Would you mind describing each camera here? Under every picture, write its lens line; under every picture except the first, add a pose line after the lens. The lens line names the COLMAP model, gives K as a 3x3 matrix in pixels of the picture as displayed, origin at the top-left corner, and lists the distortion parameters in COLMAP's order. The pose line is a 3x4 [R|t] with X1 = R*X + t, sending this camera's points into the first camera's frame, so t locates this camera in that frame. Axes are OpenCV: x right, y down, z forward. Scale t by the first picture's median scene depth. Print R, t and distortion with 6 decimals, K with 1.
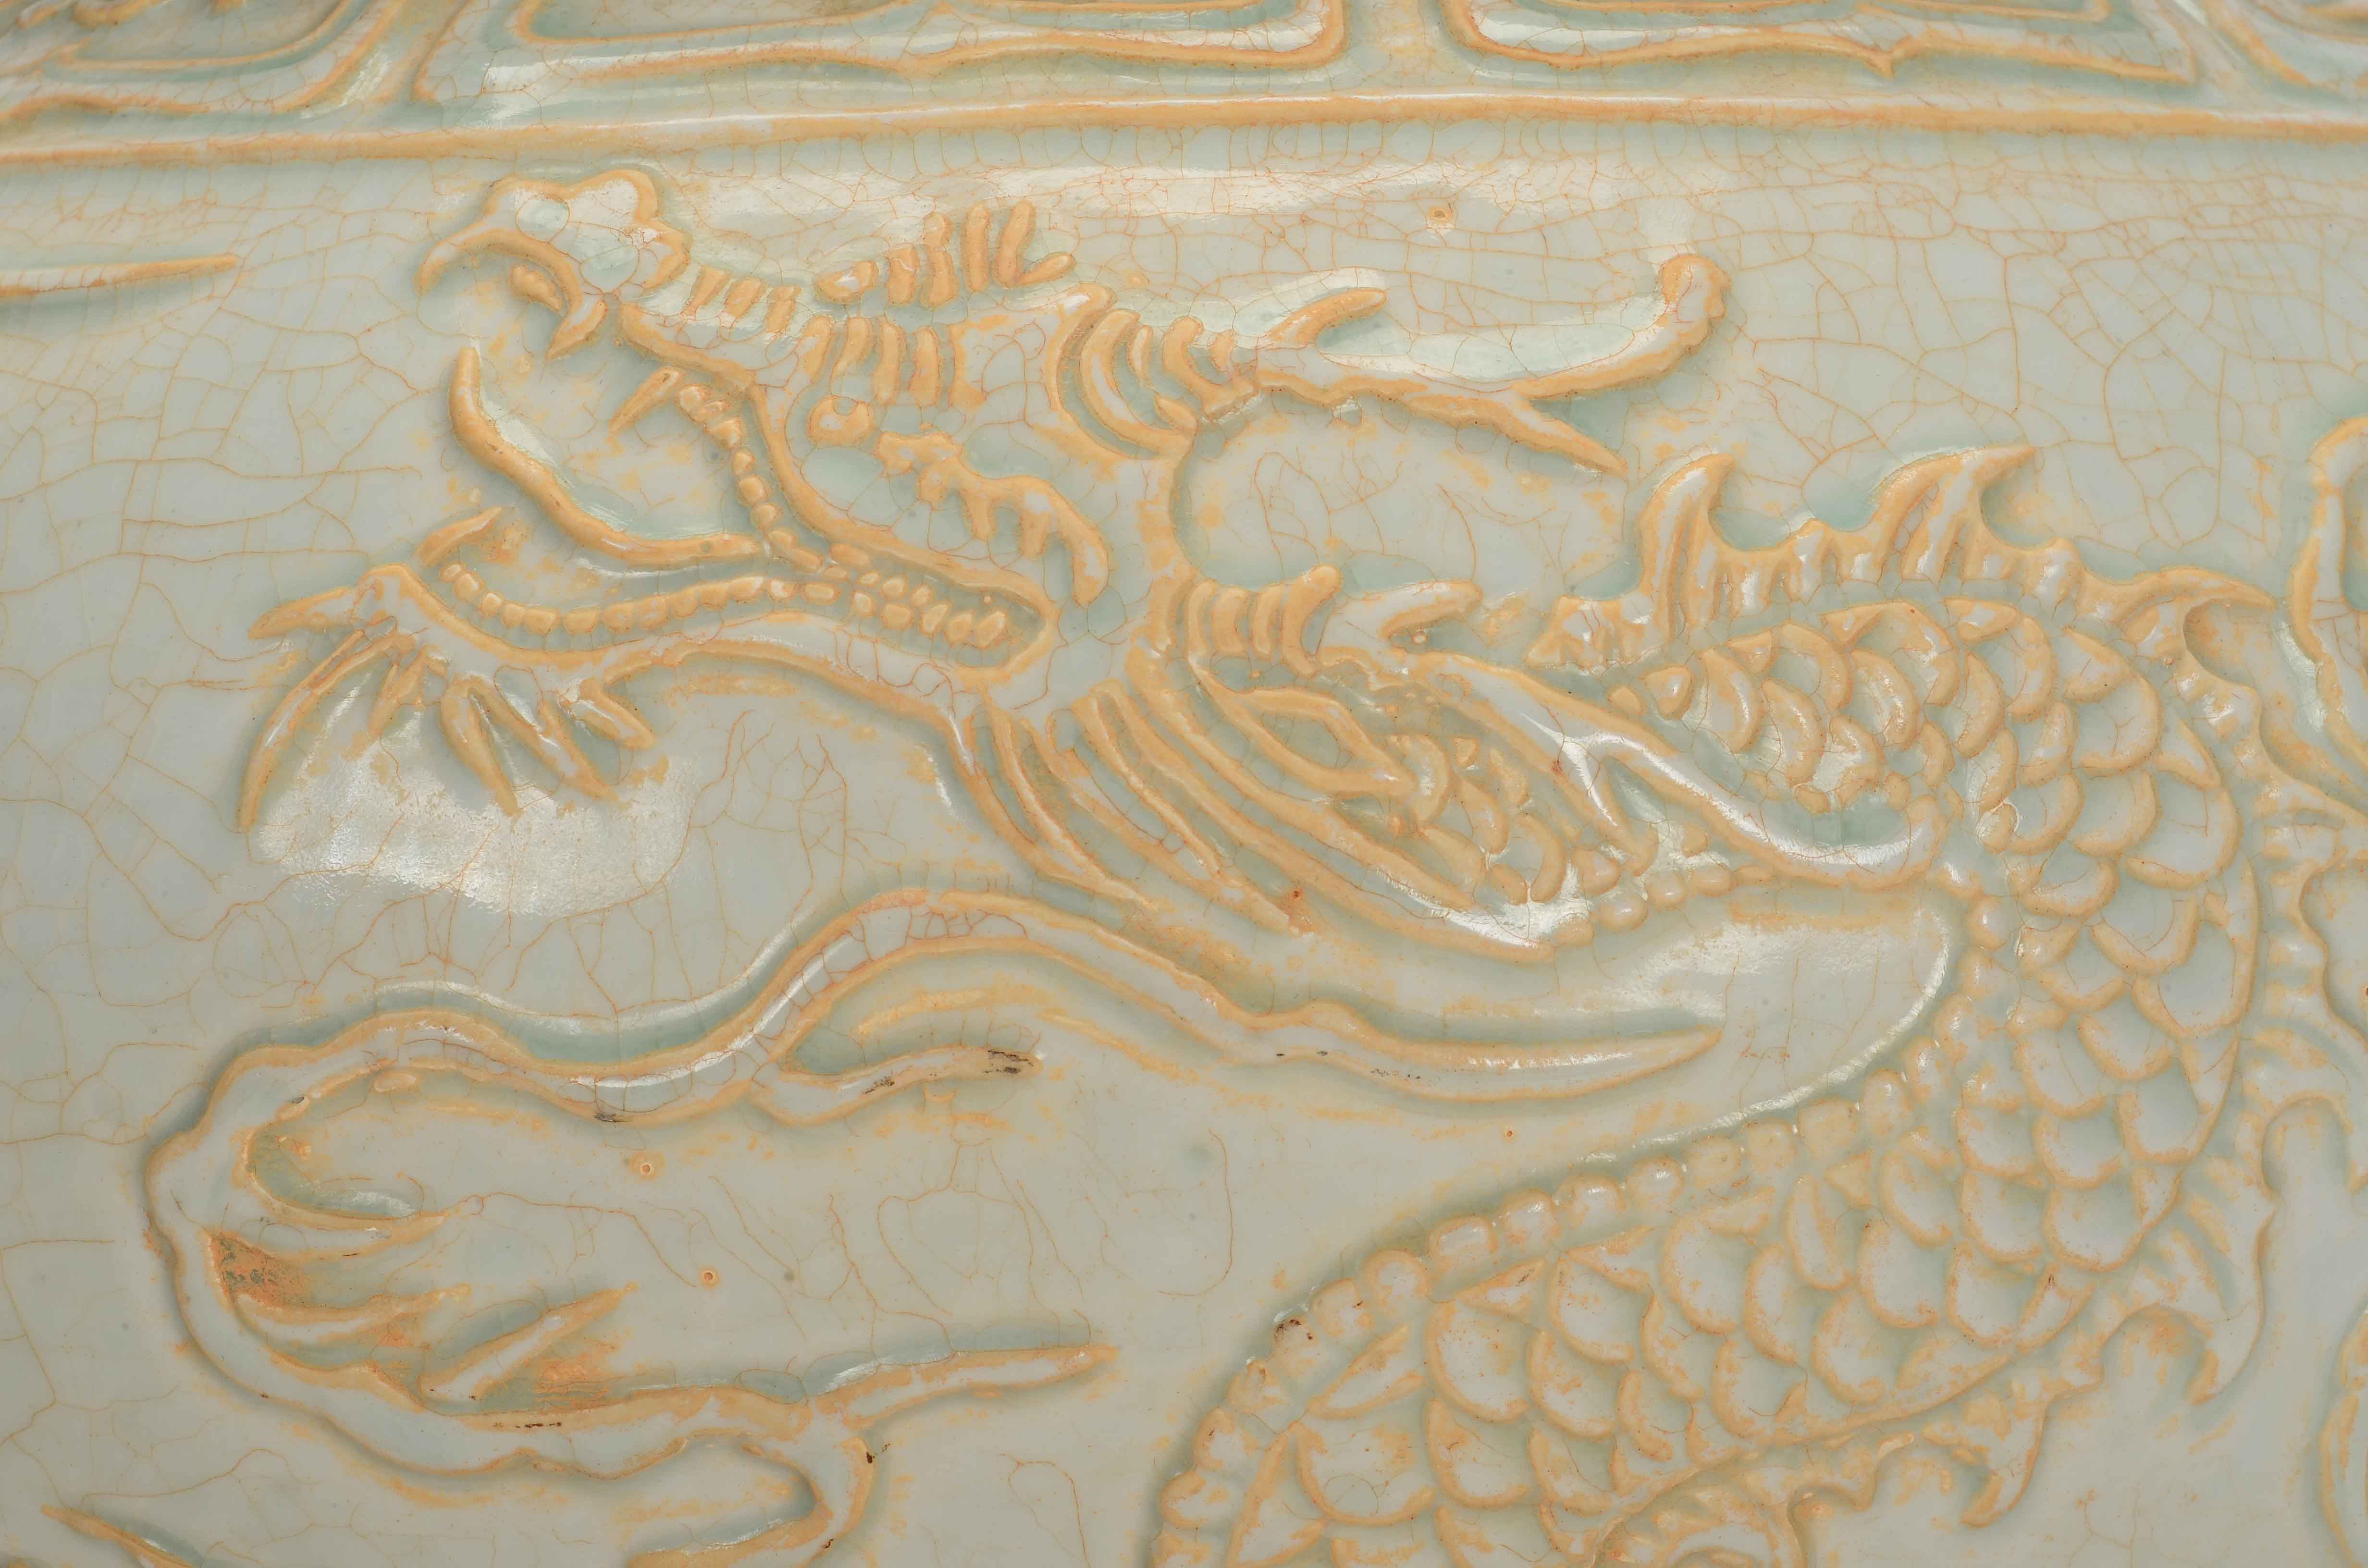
lens RADIAL K [[5212.2, 0, 1184.0], [0, 5212.2, 784.0], [0, 0, 1]] dist [0.061909, 0.046659]
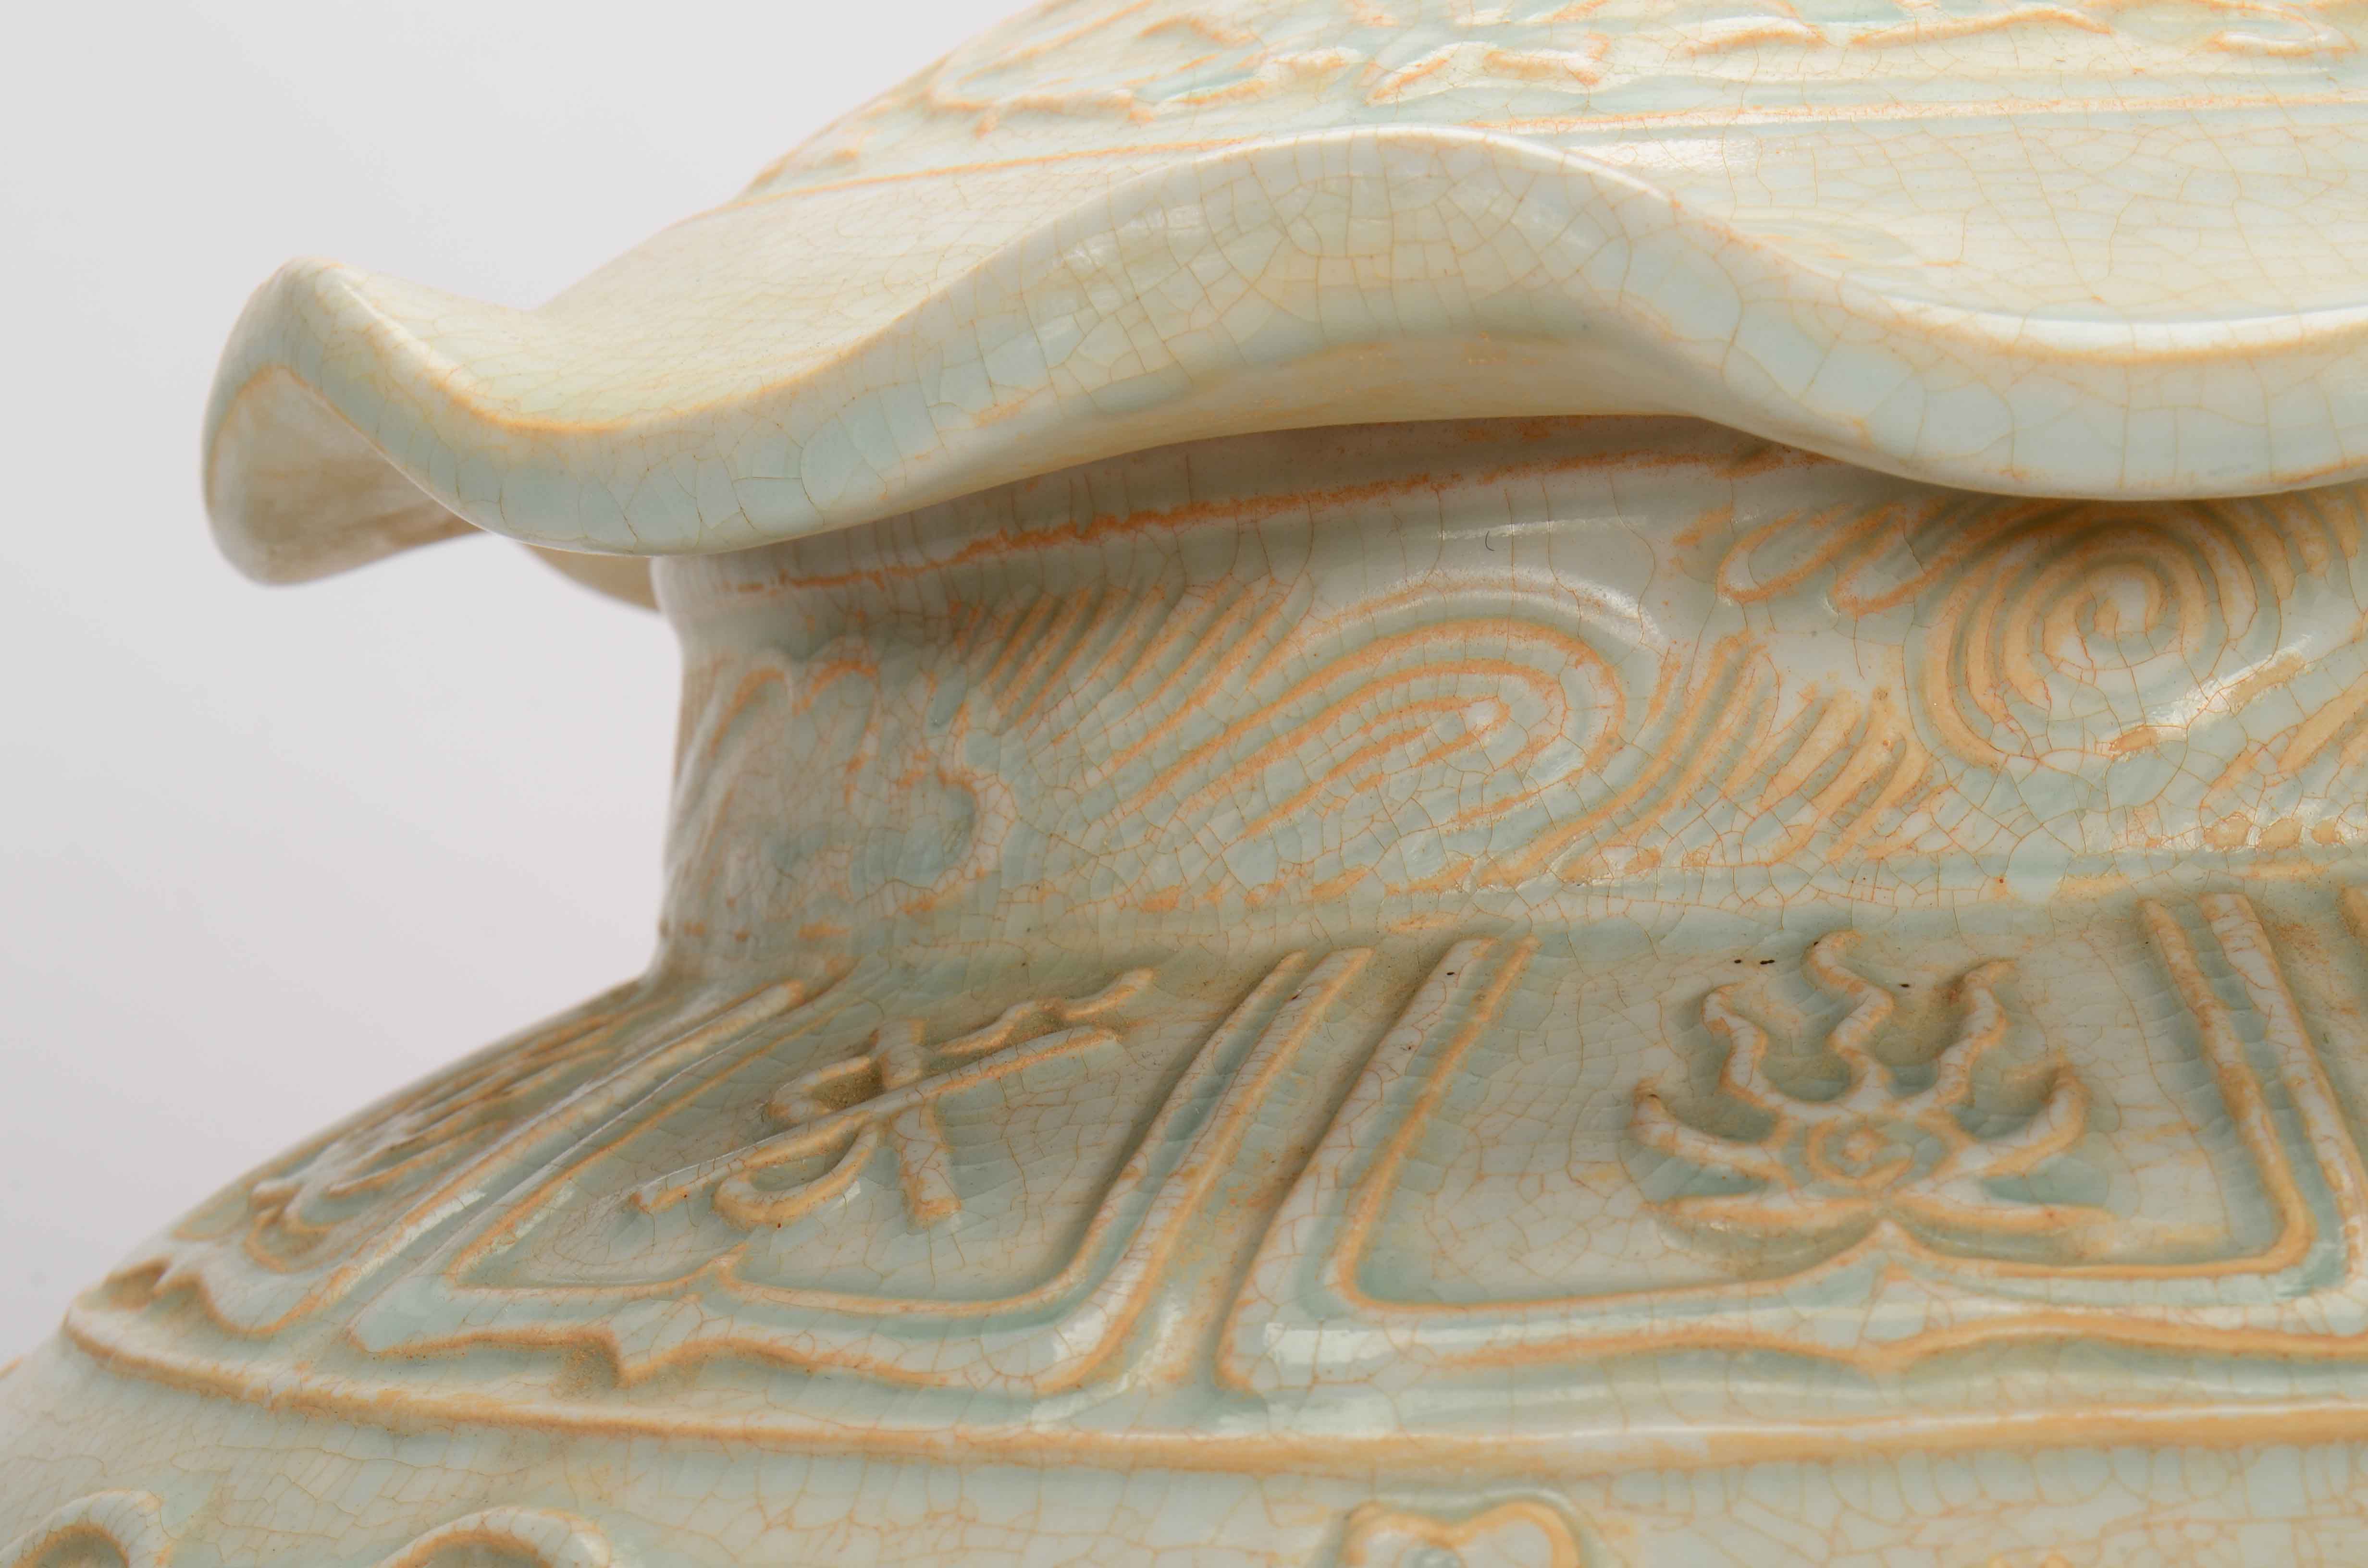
lens RADIAL K [[5212.2, 0, 1184.0], [0, 5212.2, 784.0], [0, 0, 1]] dist [0.061909, 0.046659]
pose [[0.999743, -0.015708, 0.016347, -0.166014], [0.016975, 0.996609, -0.080515, -0.159744], [-0.015027, 0.080772, 0.996619, 0.198074]]
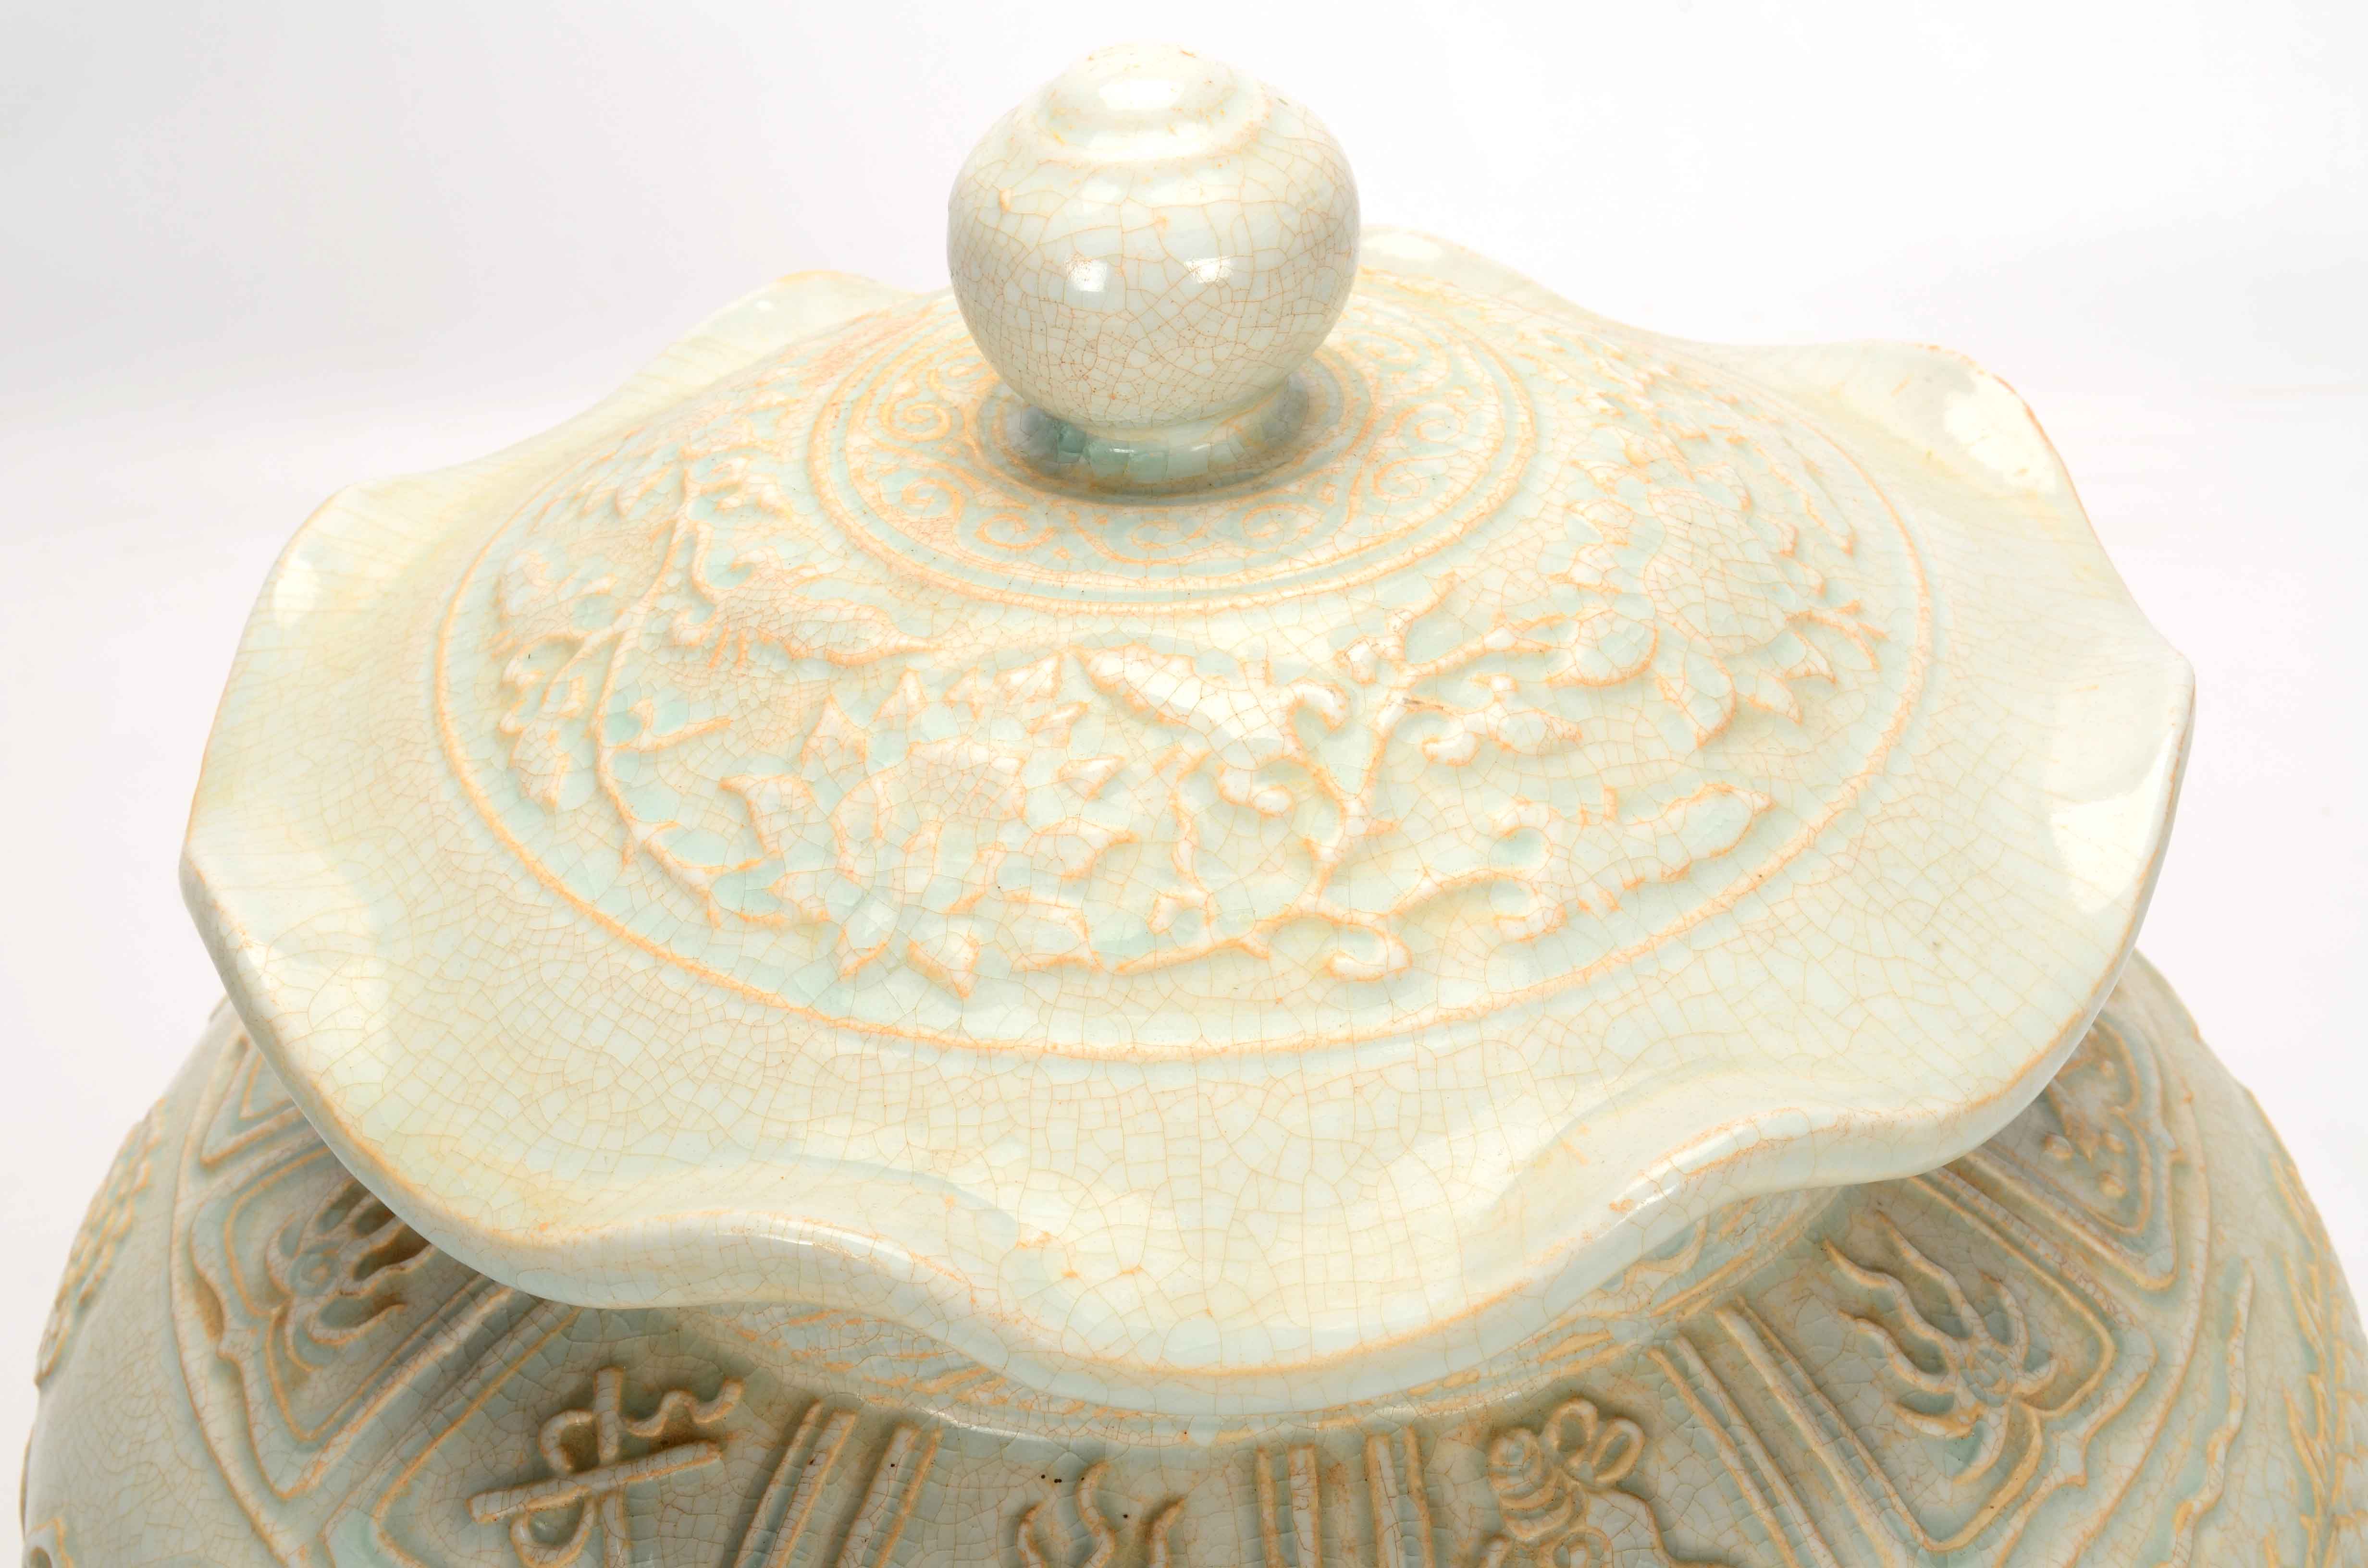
lens RADIAL K [[4137.3, 0, 1182.8], [0, 4137.3, 744.3], [0, 0, 1]] dist [0.013210, 0.079528]
pose [[0.999499, -0.030703, 0.007652, -0.017408], [0.022945, 0.869785, 0.492897, -1.044520], [-0.021789, -0.492475, 0.870054, 0.051057]]
